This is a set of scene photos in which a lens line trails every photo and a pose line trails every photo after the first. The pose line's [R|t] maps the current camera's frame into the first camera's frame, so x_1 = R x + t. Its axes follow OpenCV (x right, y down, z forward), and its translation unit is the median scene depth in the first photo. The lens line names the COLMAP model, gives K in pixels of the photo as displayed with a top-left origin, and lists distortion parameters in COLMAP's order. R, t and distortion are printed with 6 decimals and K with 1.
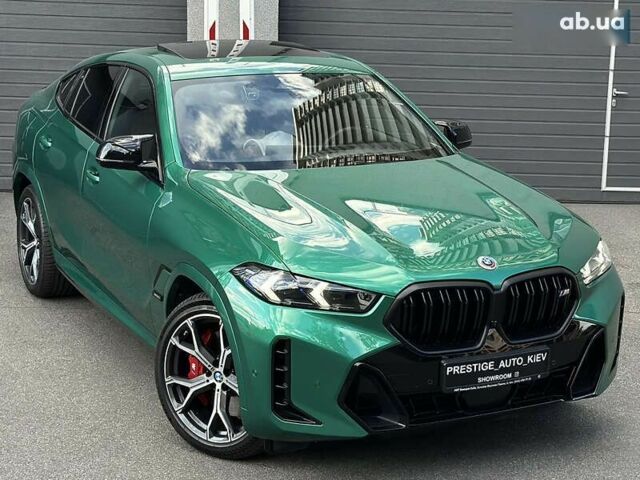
lens RADIAL K [[1202.4, 0, 320.7], [0, 1202.4, 241.1], [0, 0, 1]] dist [0.124791, 0.167585]
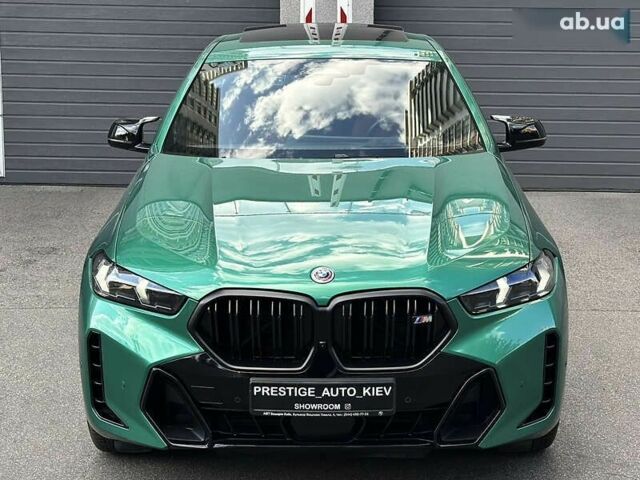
lens RADIAL K [[1202.4, 0, 320.7], [0, 1202.4, 241.1], [0, 0, 1]] dist [0.124791, 0.167585]
pose [[0.886340, 0.084698, -0.455223, 0.532869], [-0.081241, 0.996323, 0.027193, -0.030221], [0.455853, 0.012880, 0.889962, 0.221475]]
